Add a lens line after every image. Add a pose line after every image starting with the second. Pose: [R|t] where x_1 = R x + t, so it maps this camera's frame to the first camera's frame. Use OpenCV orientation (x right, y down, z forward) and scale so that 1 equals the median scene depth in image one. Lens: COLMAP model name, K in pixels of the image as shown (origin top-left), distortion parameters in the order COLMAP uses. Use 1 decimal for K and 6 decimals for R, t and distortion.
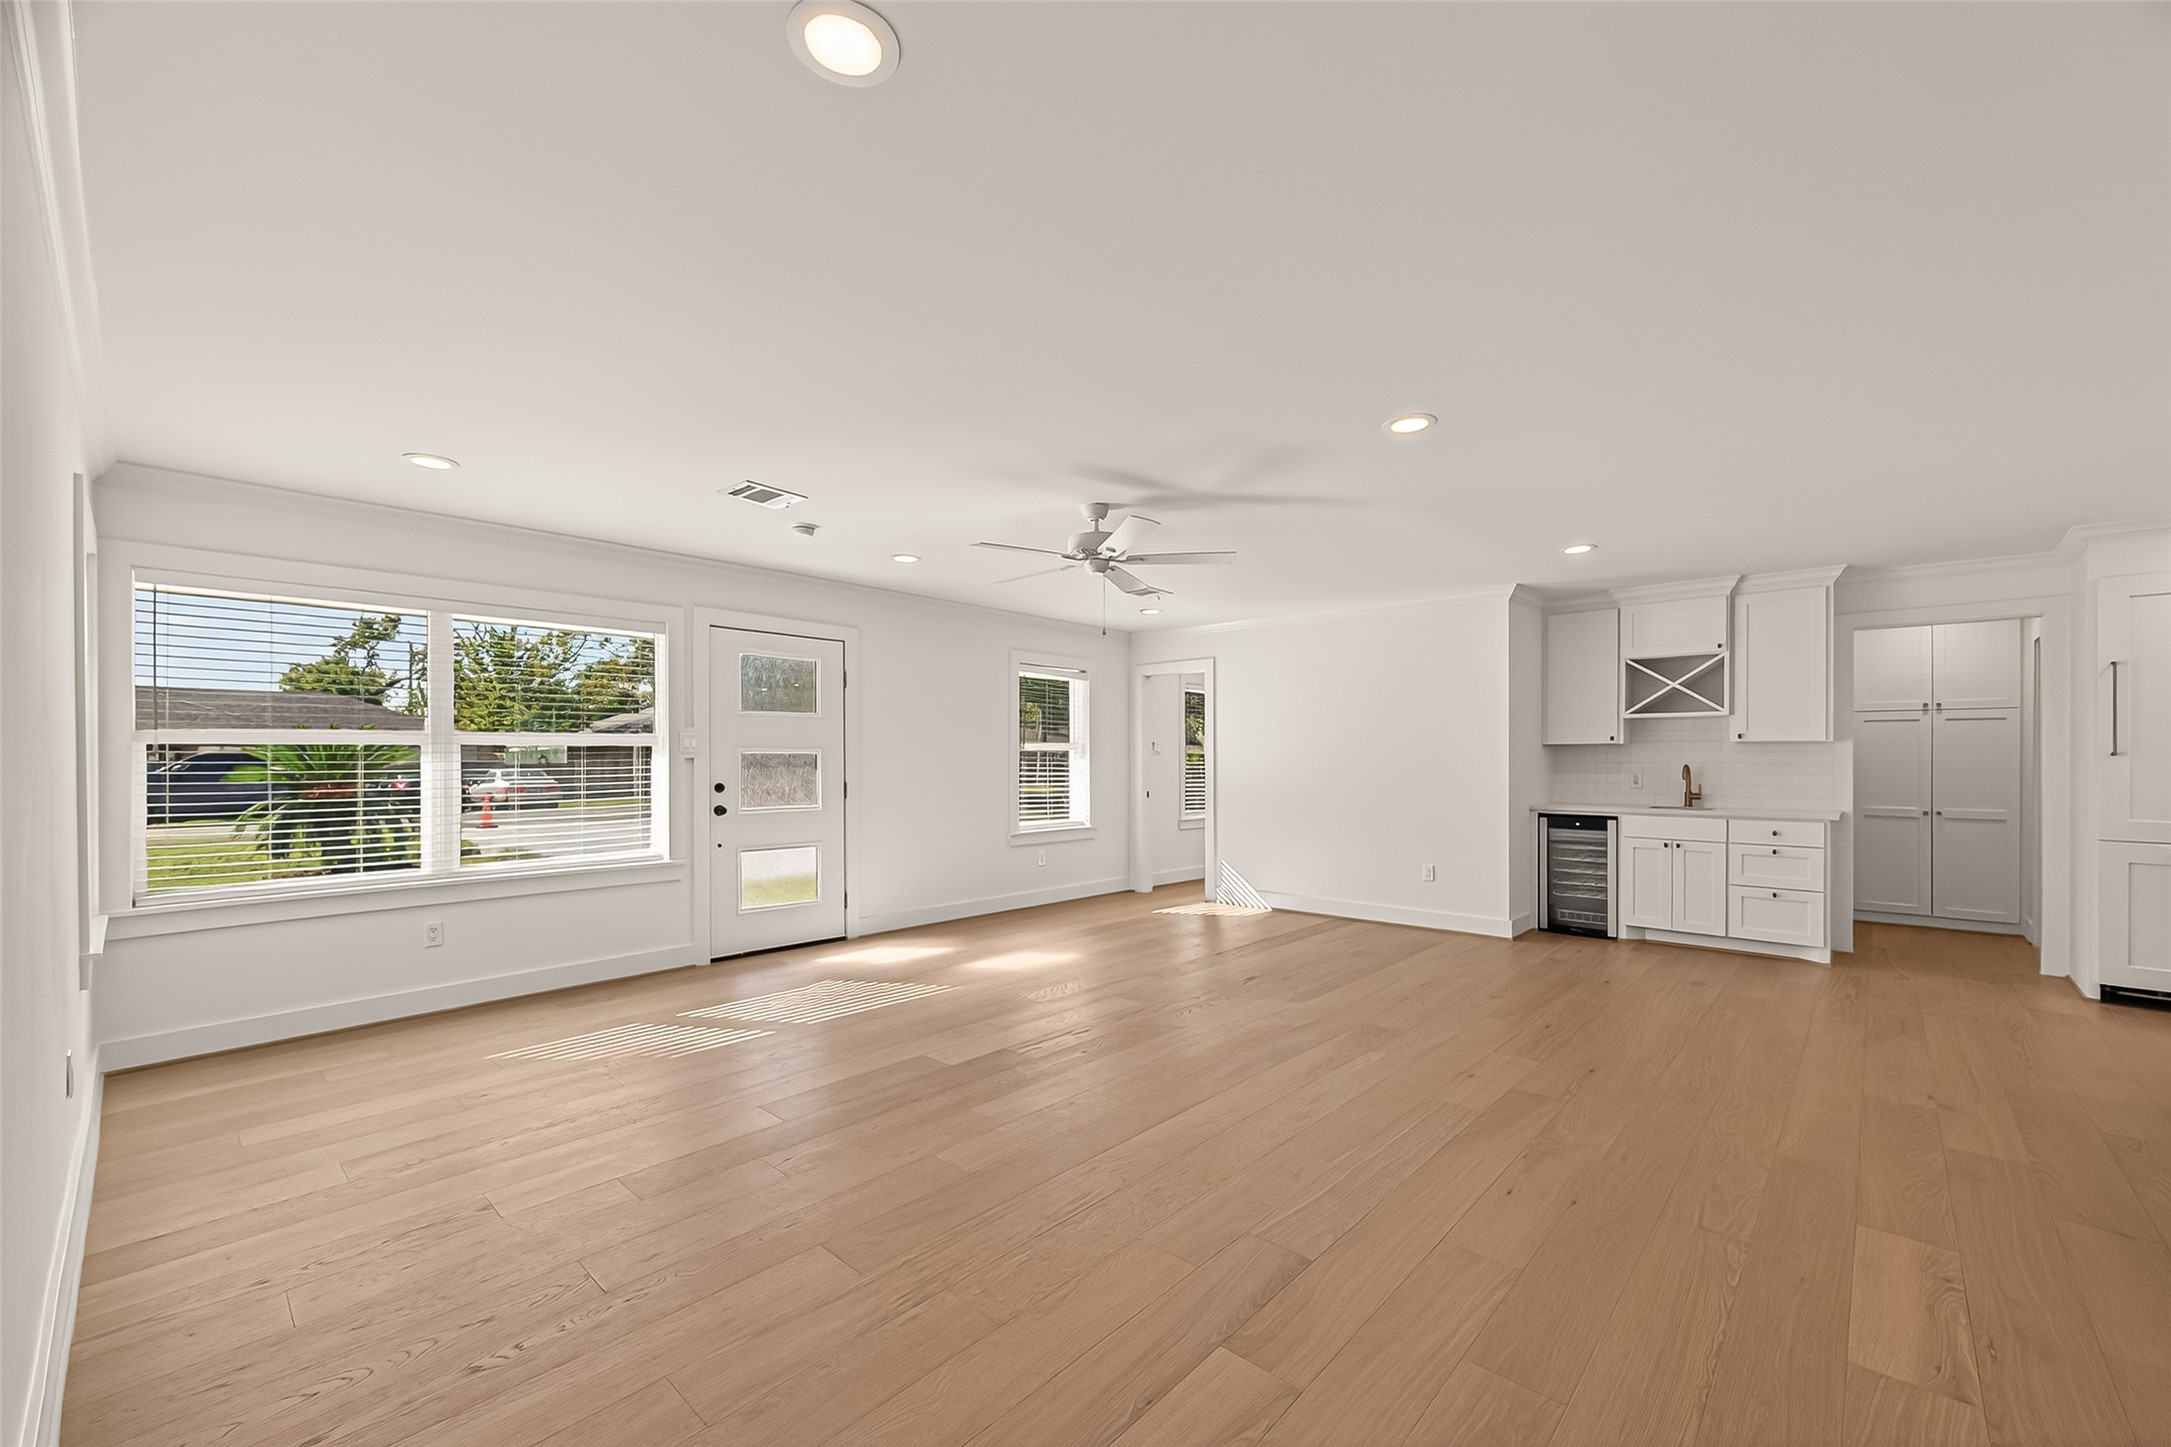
lens RADIAL K [[868.7, 0, 1110.9], [0, 868.7, 786.7], [0, 0, 1]] dist [0.000113, -0.000014]
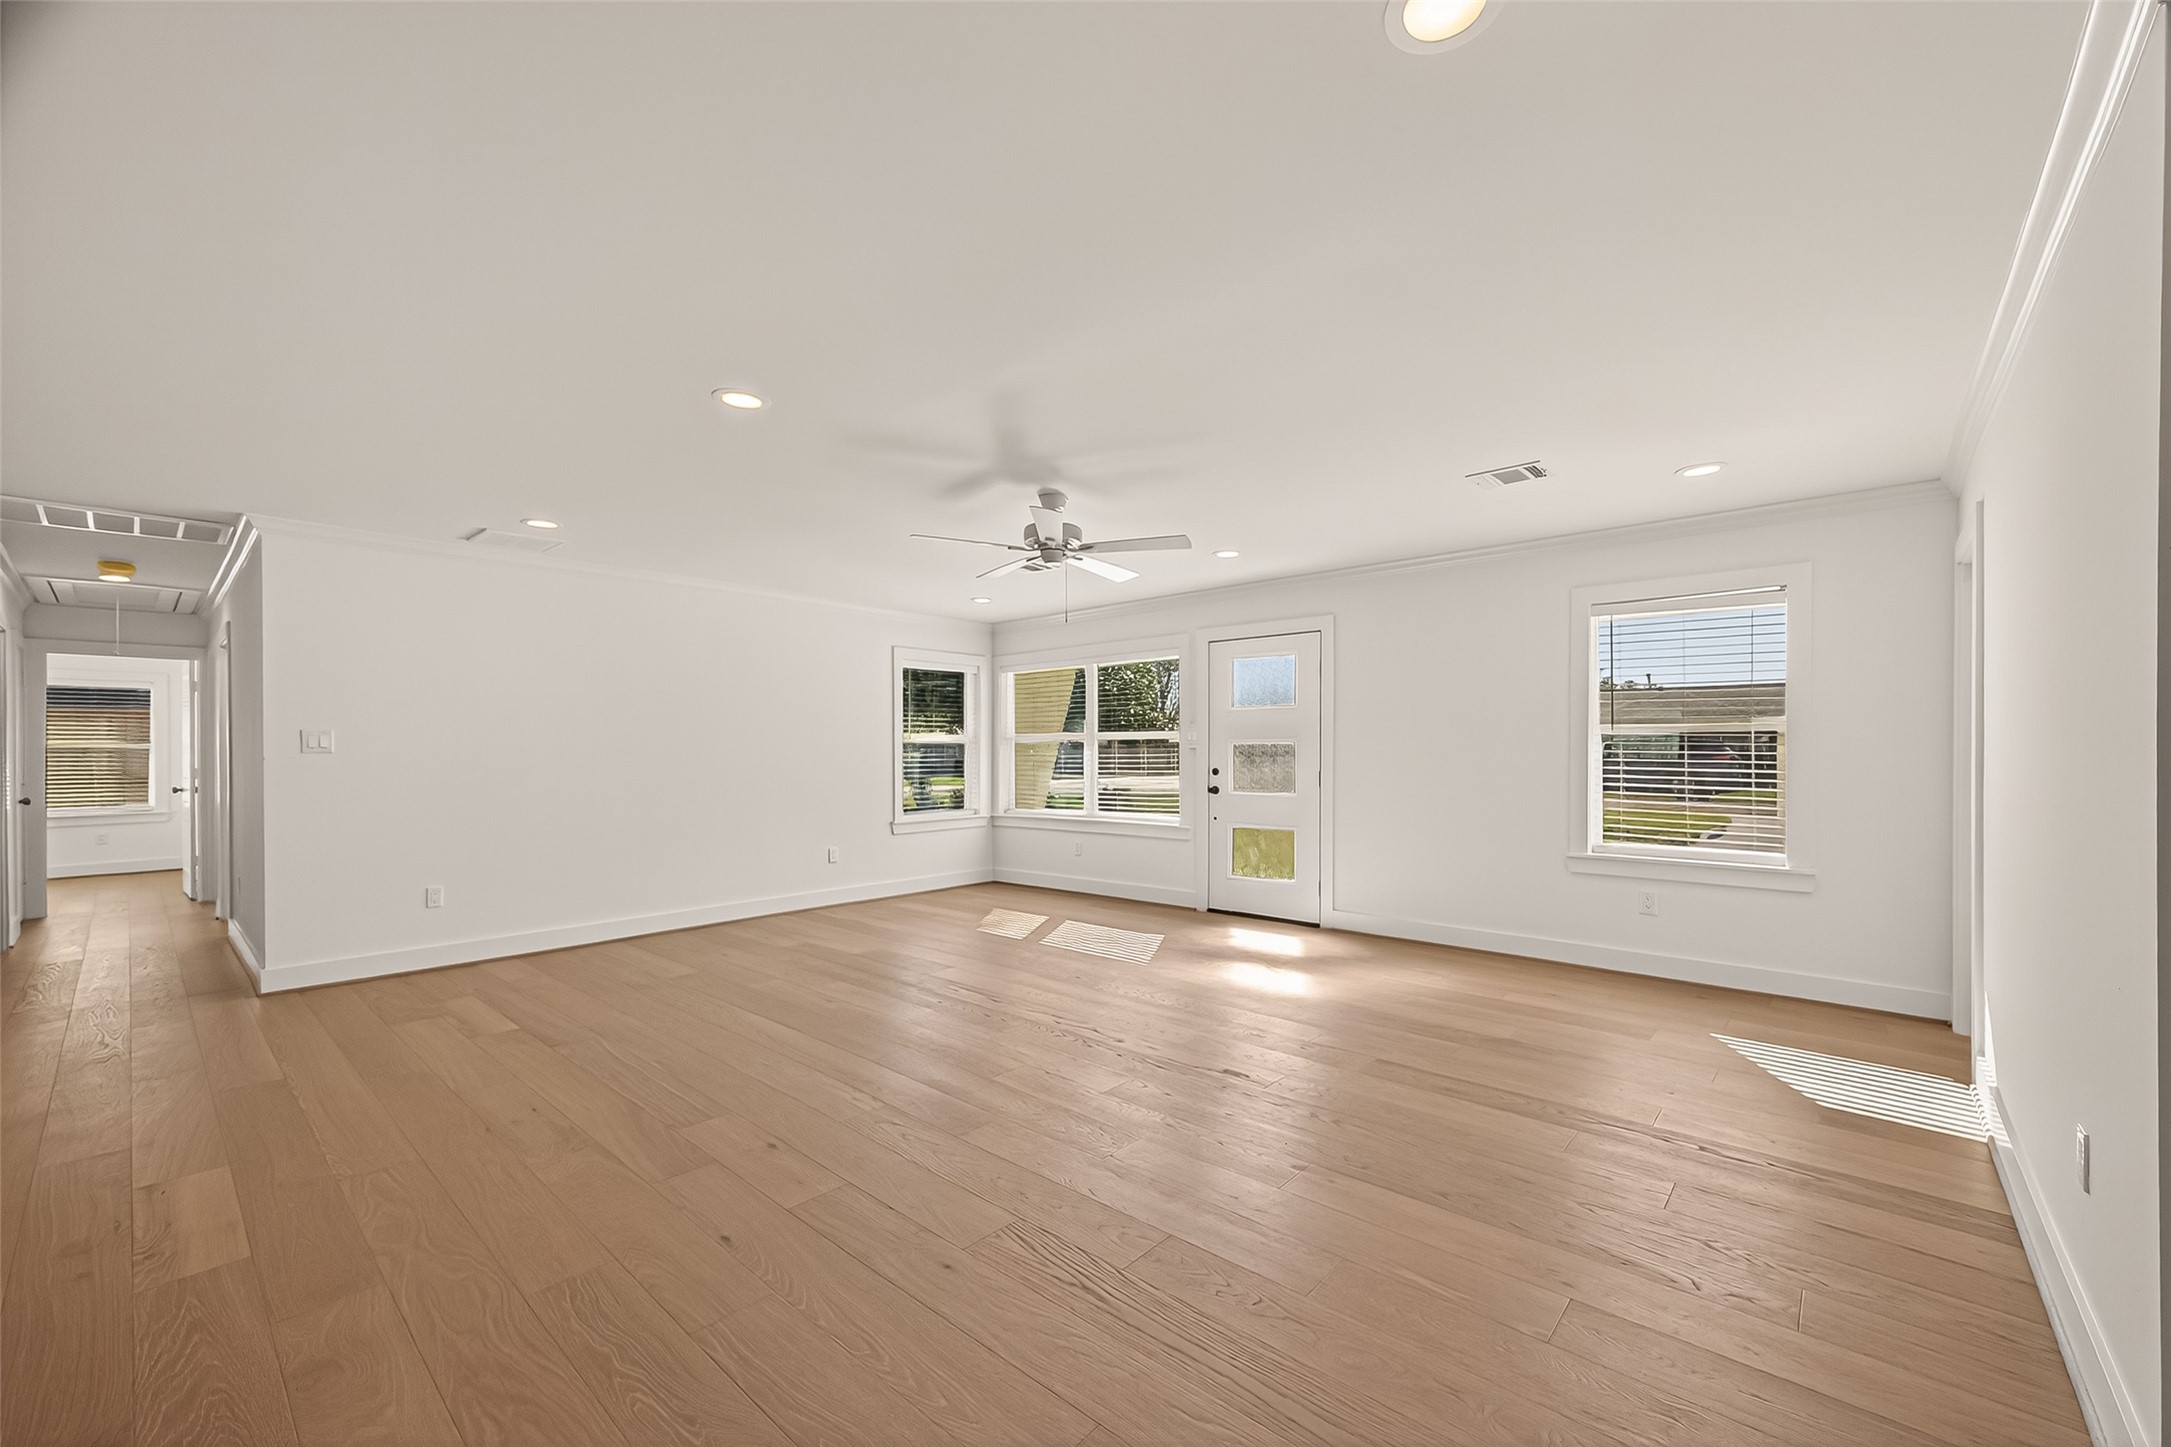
lens RADIAL K [[852.8, 0, 1088.0], [0, 852.8, 760.1], [0, 0, 1]] dist [0.000438, -0.000232]
pose [[0.006489, 0.017371, -0.999828, 0.763580], [-0.025692, 0.999522, 0.017199, -0.031683], [0.999649, 0.025576, 0.006933, 0.809964]]
